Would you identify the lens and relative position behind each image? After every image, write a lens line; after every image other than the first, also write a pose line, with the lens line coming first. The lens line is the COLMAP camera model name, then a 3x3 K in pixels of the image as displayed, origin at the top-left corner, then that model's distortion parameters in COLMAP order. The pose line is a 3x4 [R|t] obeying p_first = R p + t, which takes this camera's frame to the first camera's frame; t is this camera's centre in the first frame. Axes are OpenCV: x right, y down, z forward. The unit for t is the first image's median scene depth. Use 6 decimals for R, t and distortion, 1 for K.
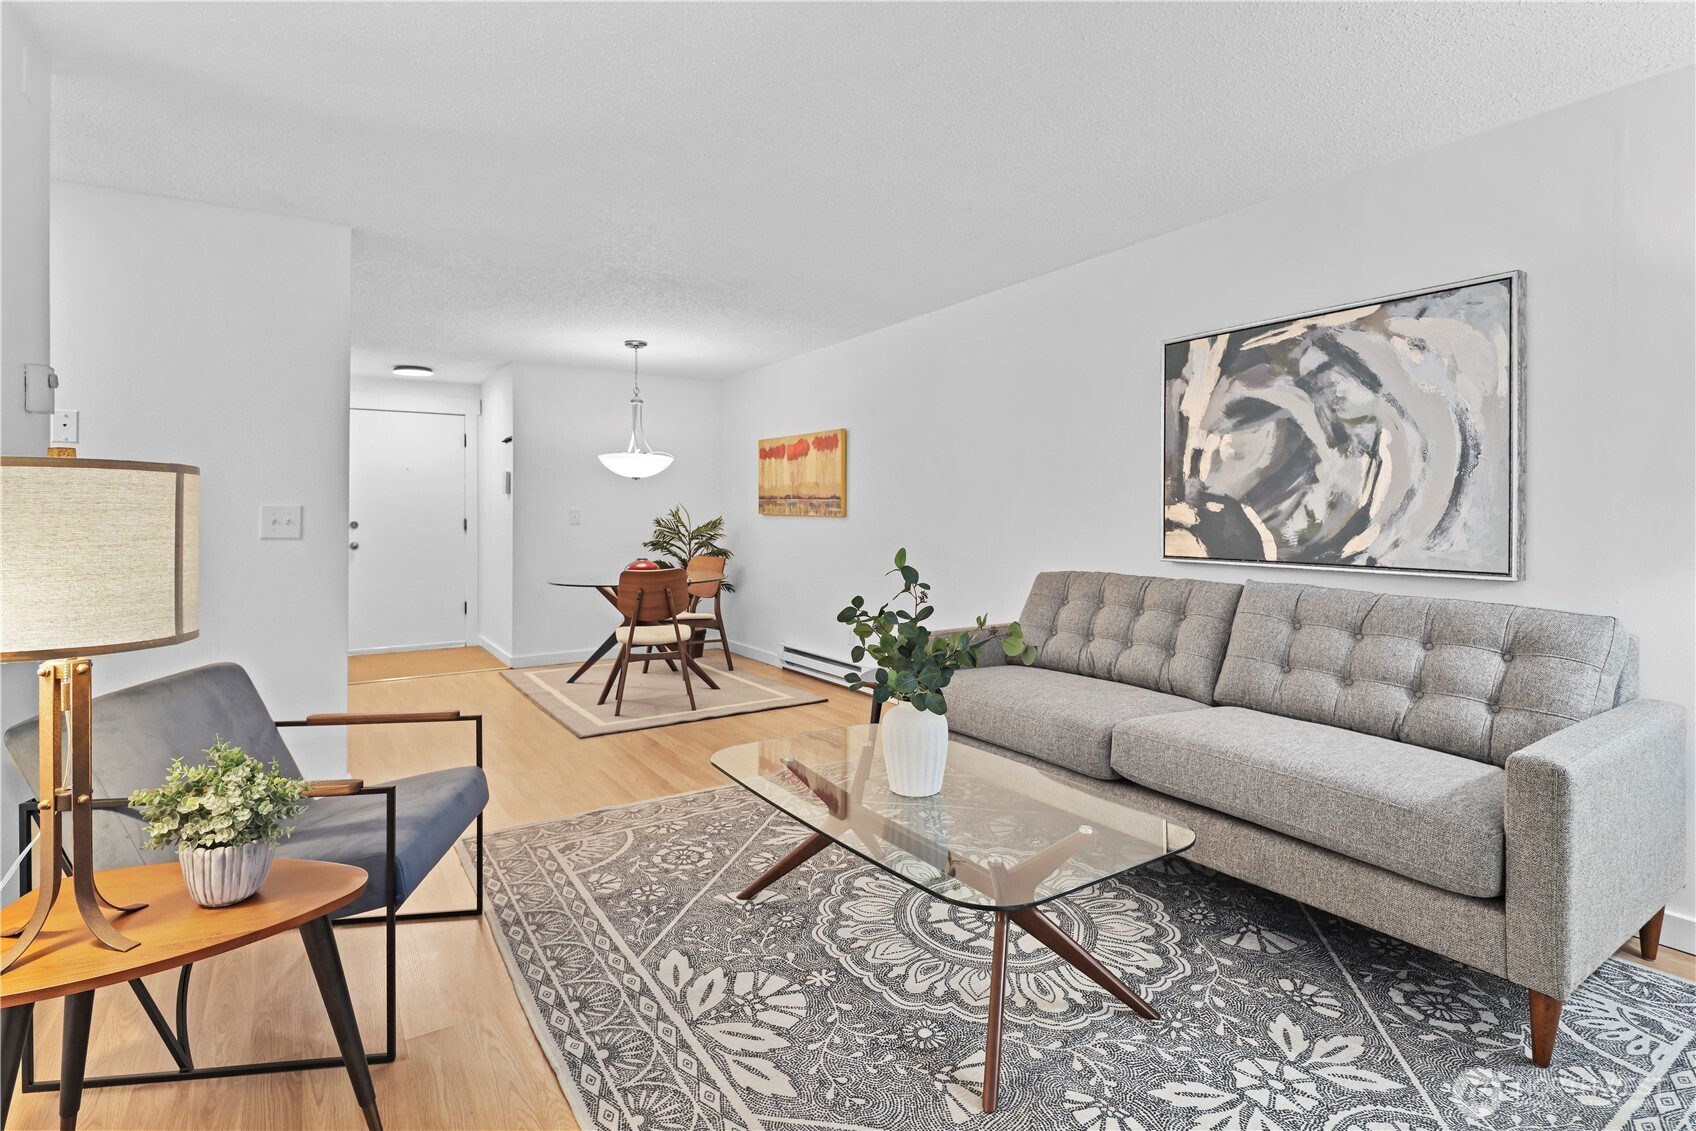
lens RADIAL K [[831.3, 0, 841.6], [0, 831.3, 510.1], [0, 0, 1]] dist [0.005420, -0.005563]
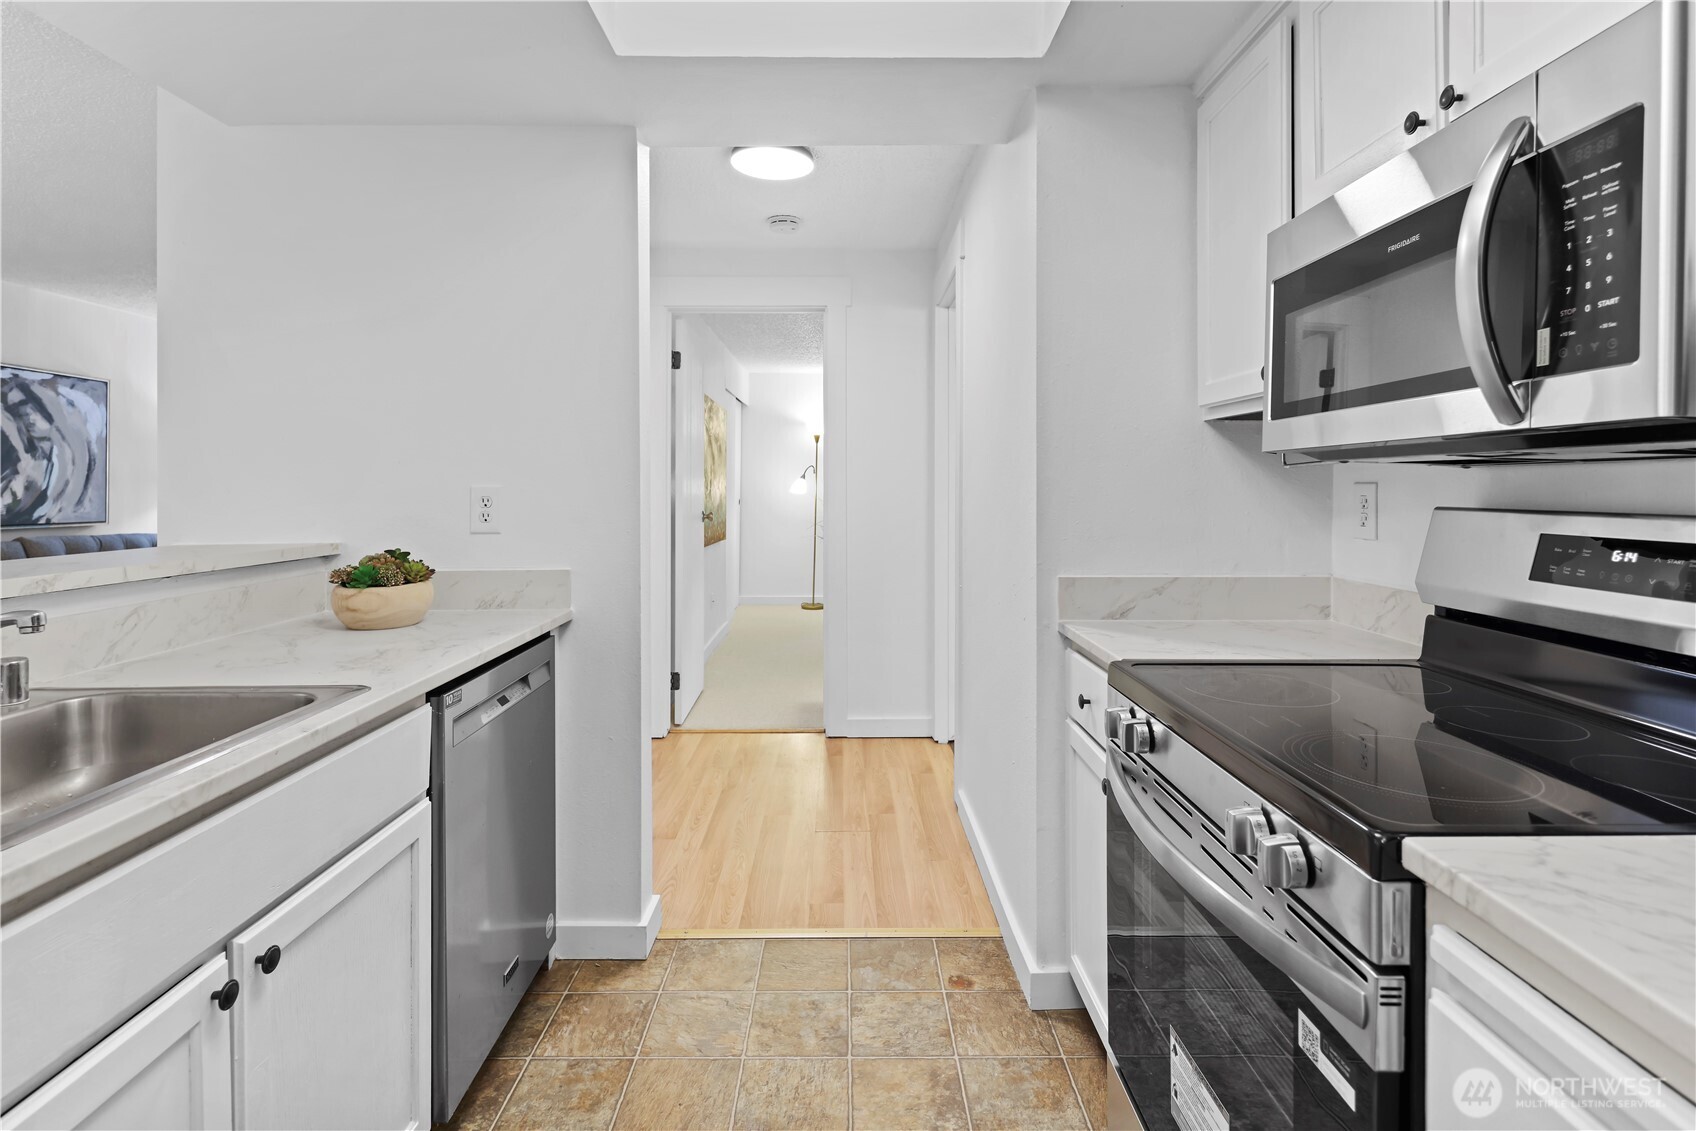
lens RADIAL K [[831.3, 0, 844.3], [0, 831.3, 483.2], [0, 0, 1]] dist [0.005420, -0.005563]
pose [[-0.841513, 0.002506, 0.540230, -1.575447], [-0.003316, 0.999946, -0.009805, -0.005214], [-0.540226, -0.010043, -0.841460, 1.447122]]
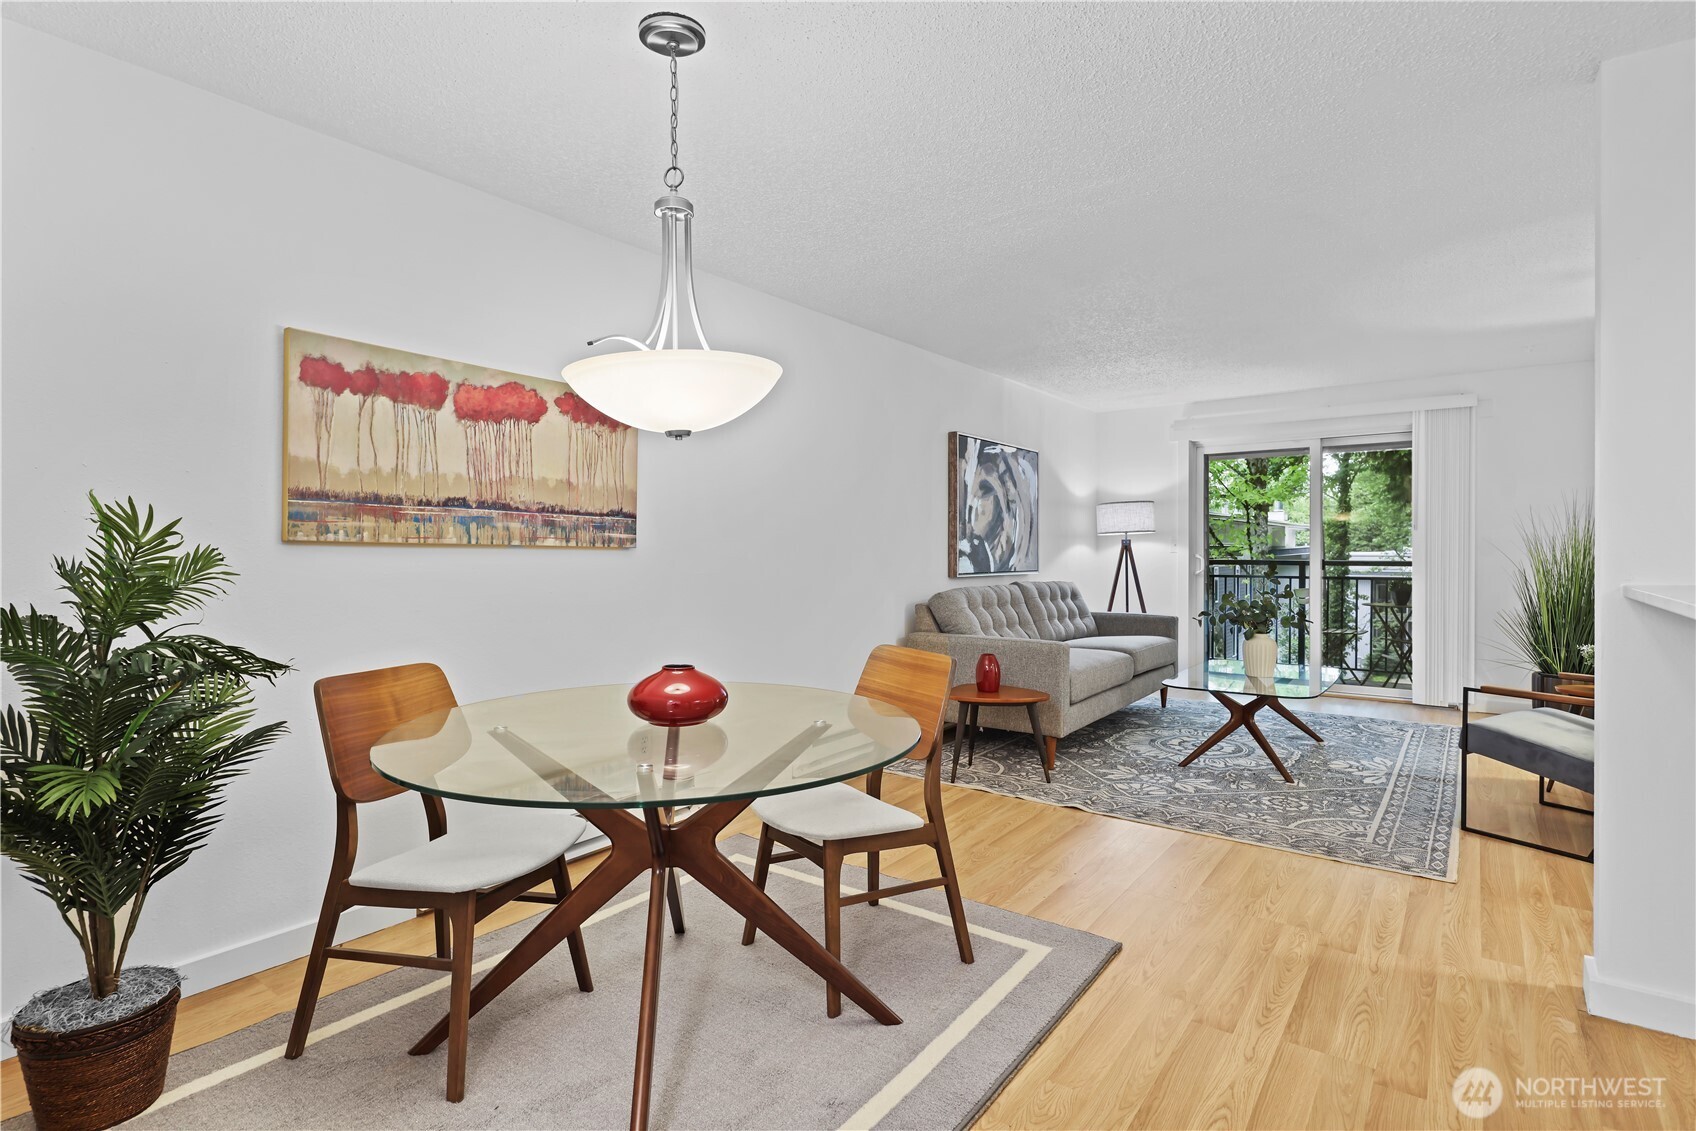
lens RADIAL K [[831.3, 0, 842.9], [0, 831.3, 567.8], [0, 0, 1]] dist [0.005420, -0.005563]
pose [[-0.342708, -0.018137, 0.939267, -1.110542], [-0.002827, 0.999829, 0.018274, 0.019625], [-0.939438, 0.003607, -0.342701, 1.976185]]
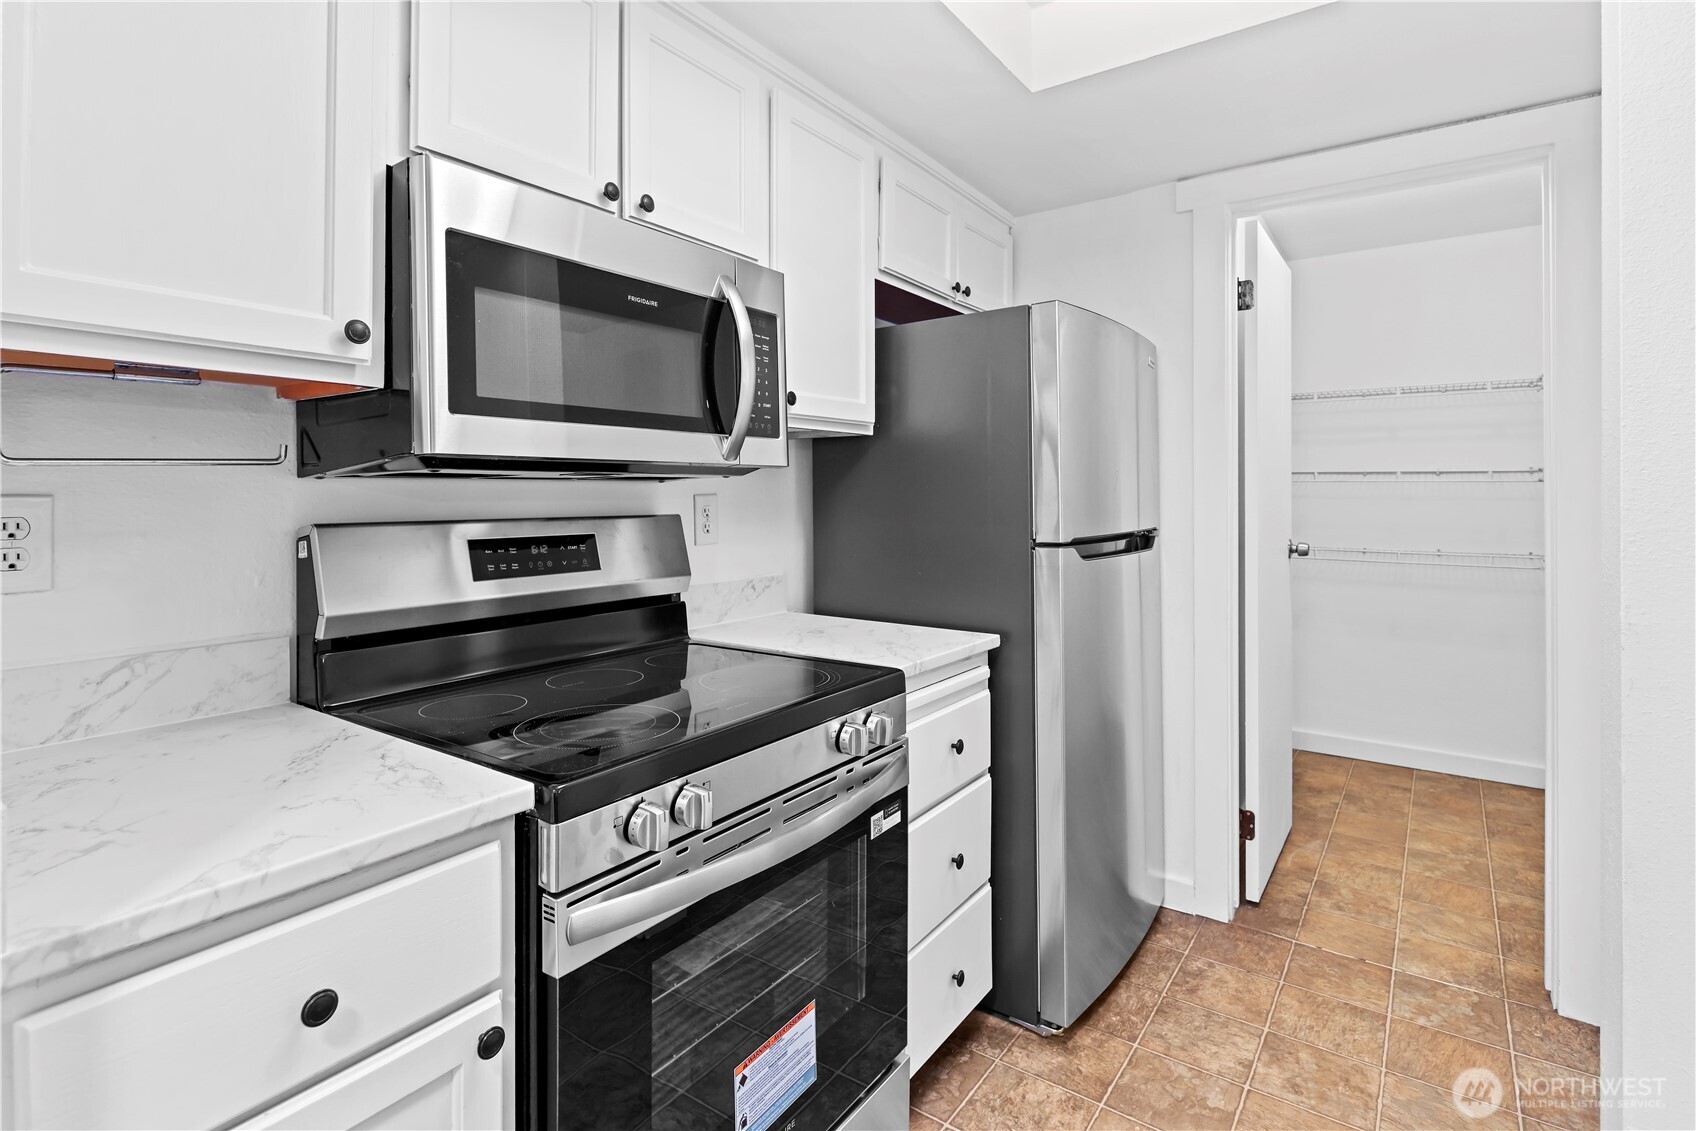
lens RADIAL K [[831.3, 0, 856.1], [0, 831.3, 484.3], [0, 0, 1]] dist [0.005420, -0.005563]
pose [[0.379686, -0.006075, -0.925096, -1.111636], [0.004548, 0.999979, -0.004700, -0.014129], [0.925104, -0.002423, 0.379705, 0.925377]]
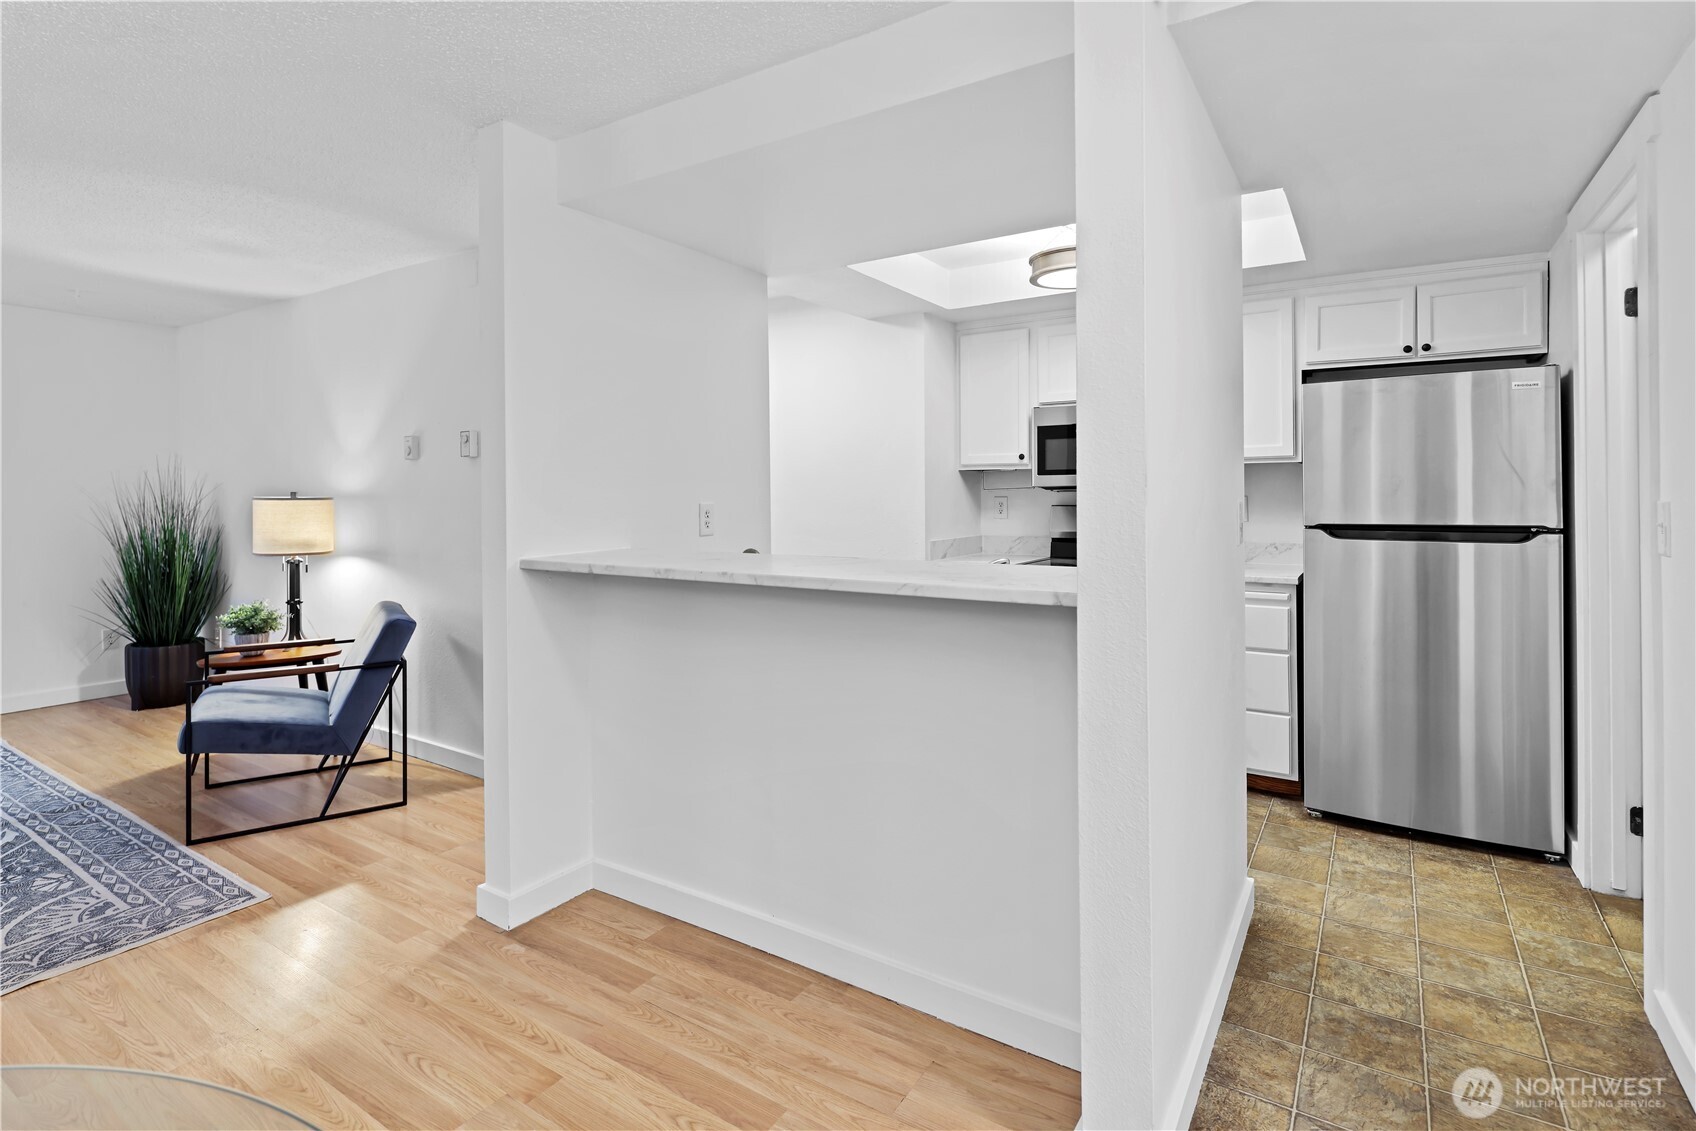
lens RADIAL K [[831.3, 0, 841.1], [0, 831.3, 487.4], [0, 0, 1]] dist [0.005420, -0.005563]
pose [[-0.911611, 0.003432, -0.411040, -0.651508], [0.009486, 0.999875, -0.012689, -0.013209], [0.410945, -0.015466, -0.911529, 2.029844]]
